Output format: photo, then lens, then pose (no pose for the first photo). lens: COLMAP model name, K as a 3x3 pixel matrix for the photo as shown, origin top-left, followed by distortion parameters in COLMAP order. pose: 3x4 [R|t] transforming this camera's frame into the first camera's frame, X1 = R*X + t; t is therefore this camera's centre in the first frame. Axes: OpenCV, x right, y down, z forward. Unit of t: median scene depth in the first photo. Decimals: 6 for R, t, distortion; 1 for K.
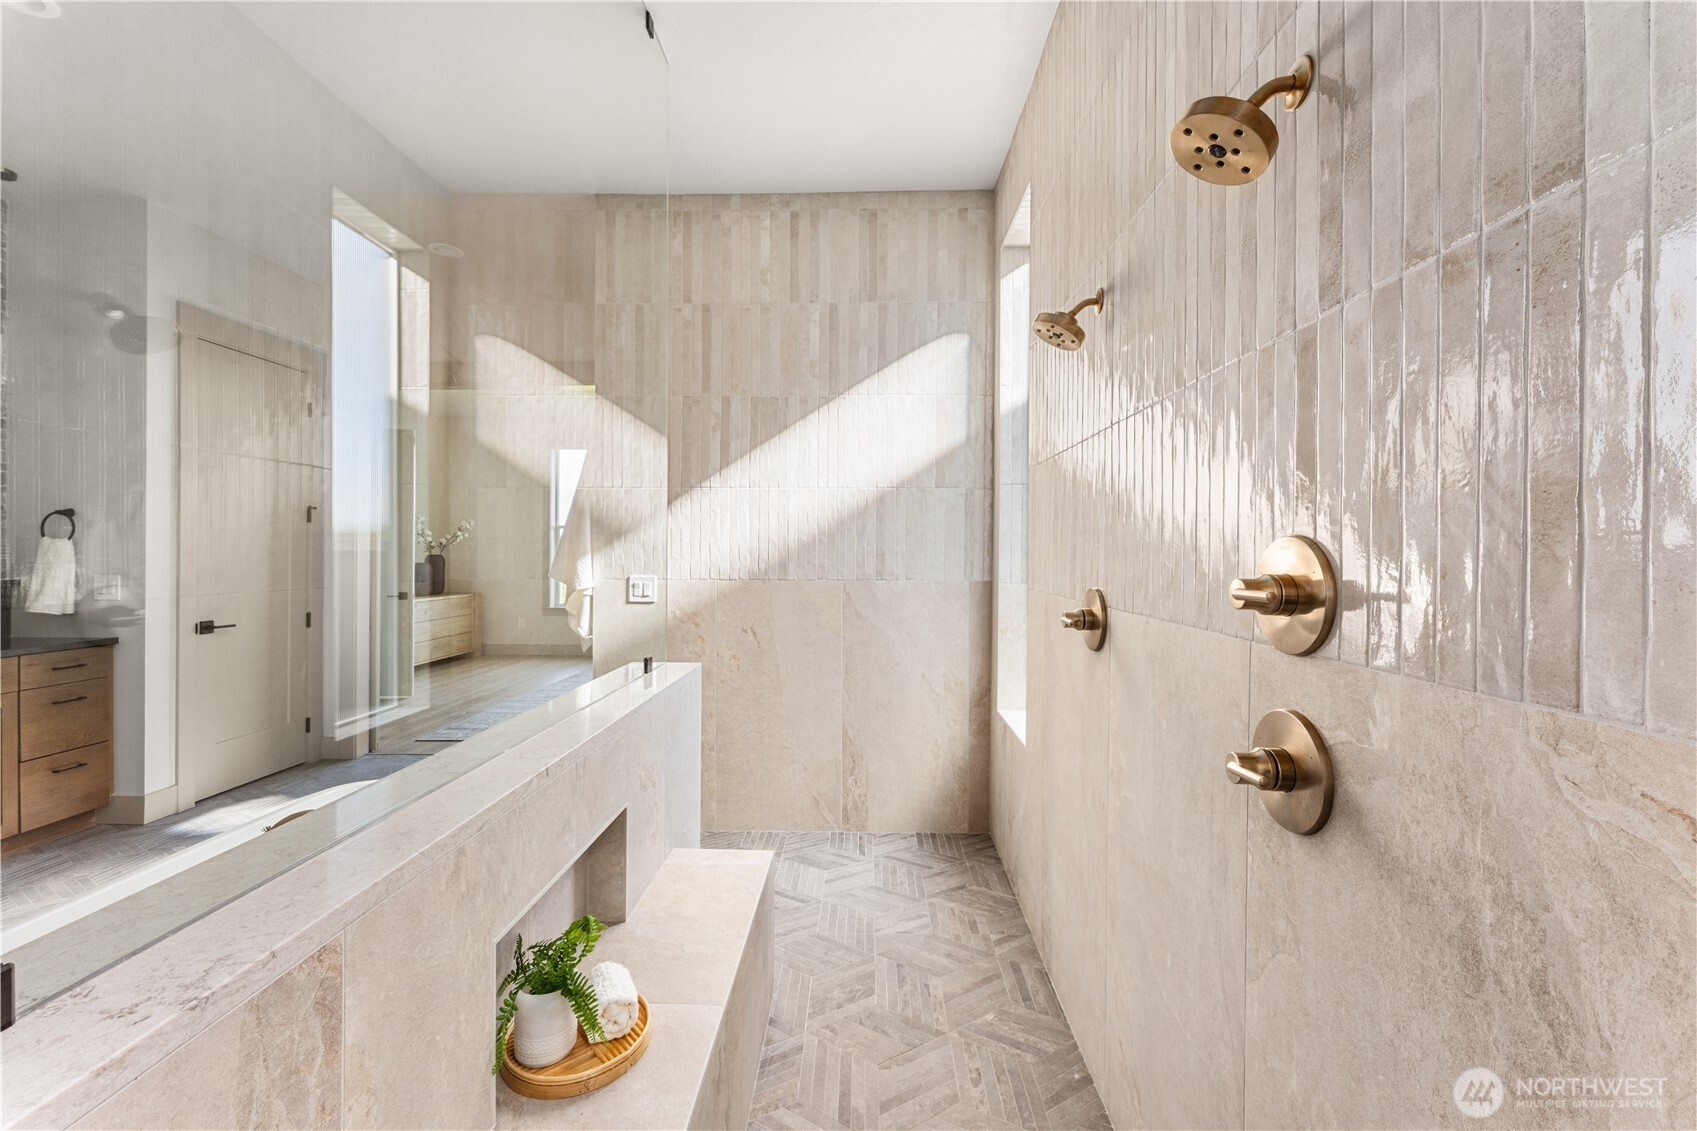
lens RADIAL K [[686.3, 0, 843.1], [0, 686.3, 549.0], [0, 0, 1]] dist [0.002064, -0.000432]
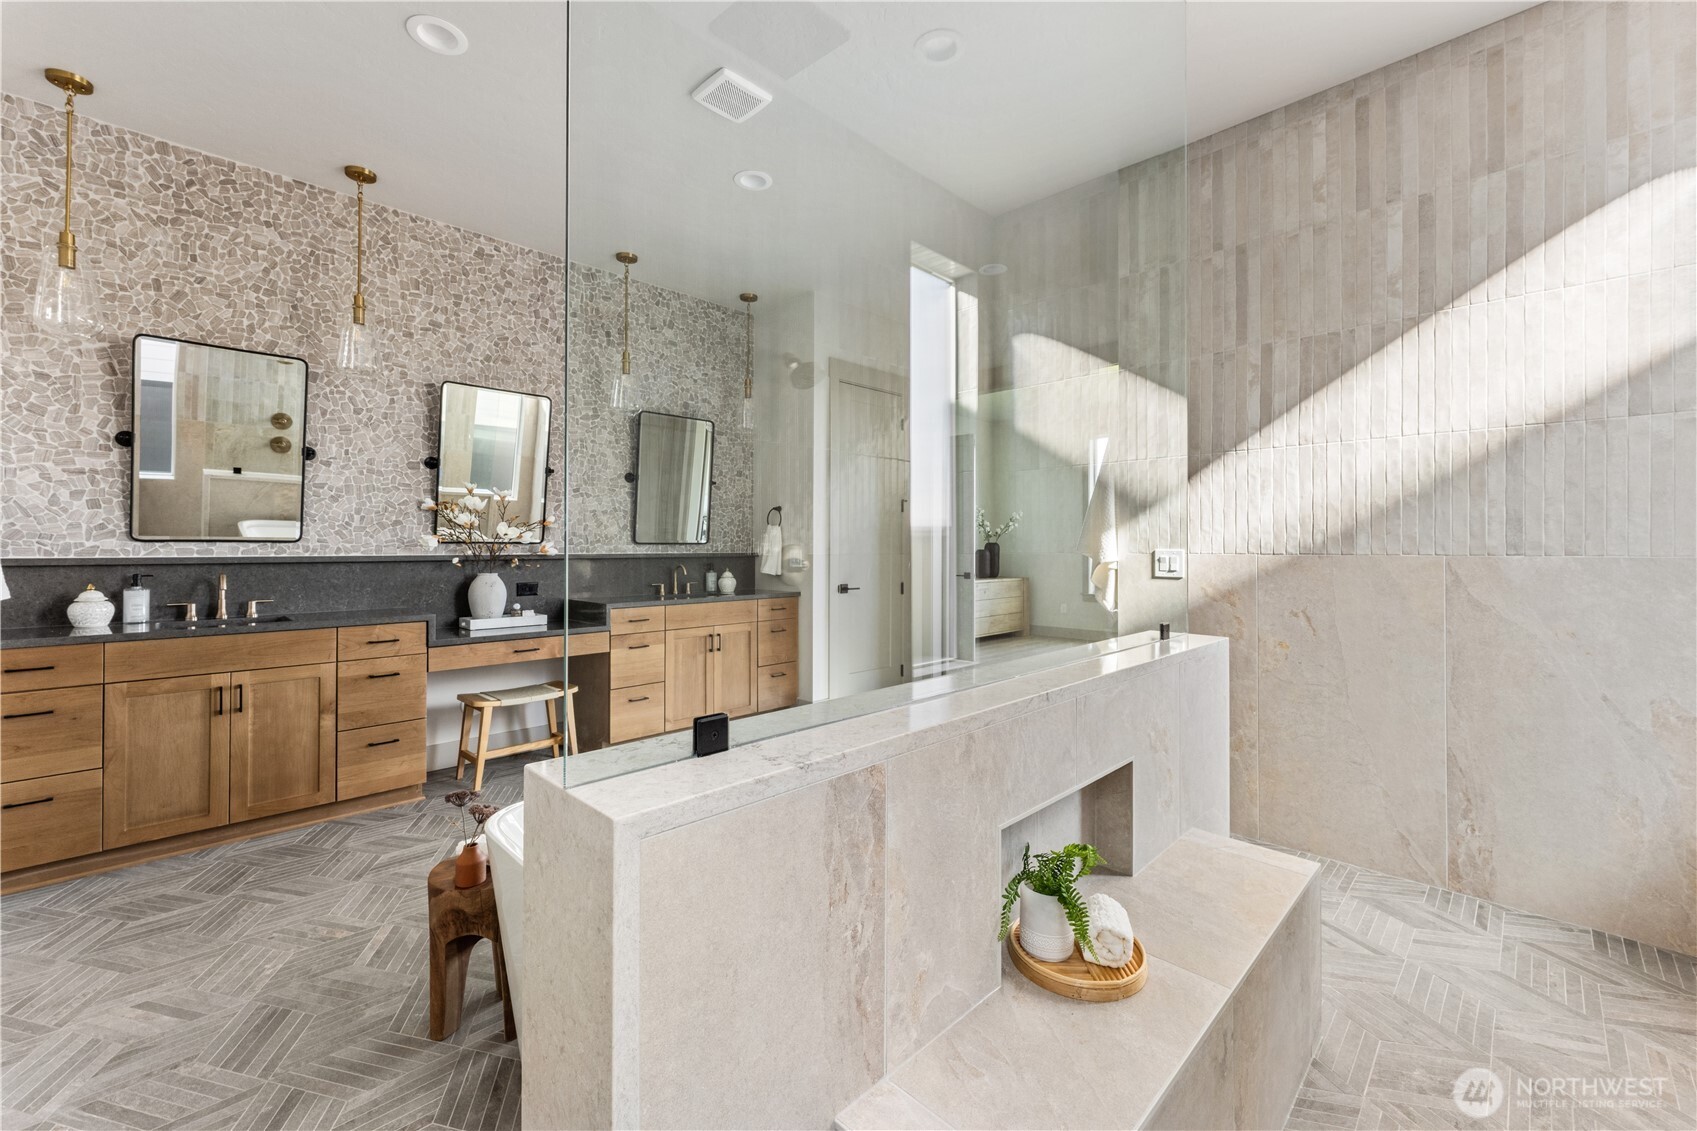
lens RADIAL K [[686.3, 0, 843.1], [0, 686.3, 549.0], [0, 0, 1]] dist [0.002064, -0.000432]
pose [[0.721922, 0.000576, -0.691974, 0.047321], [-0.003556, 0.999990, -0.002878, 0.046066], [0.691965, 0.004539, 0.721916, -0.011962]]
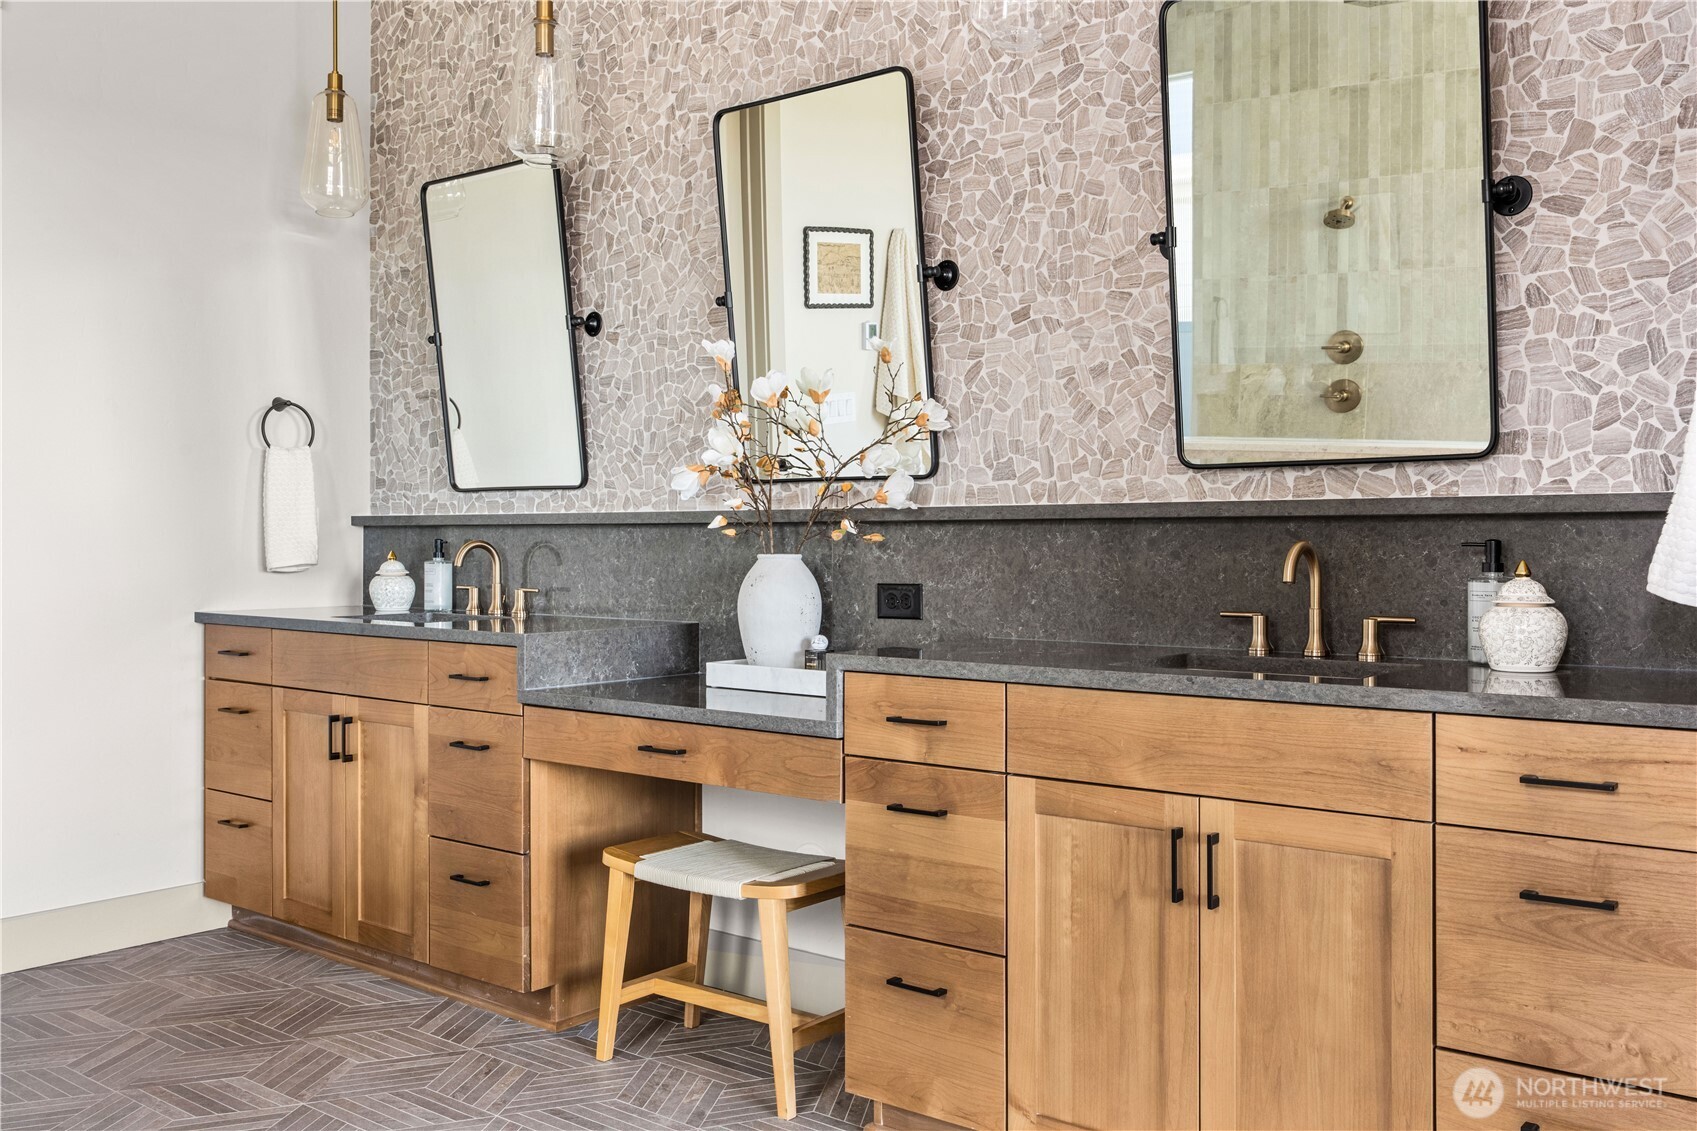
lens RADIAL K [[1463.3, 0, 848.8], [0, 1463.3, 535.3], [0, 0, 1]] dist [0.007806, 0.000679]
pose [[-0.602225, -0.000555, -0.798327, -0.512123], [-0.004948, 0.999983, 0.003037, 0.074996], [0.798311, 0.005780, -0.602217, 1.274141]]
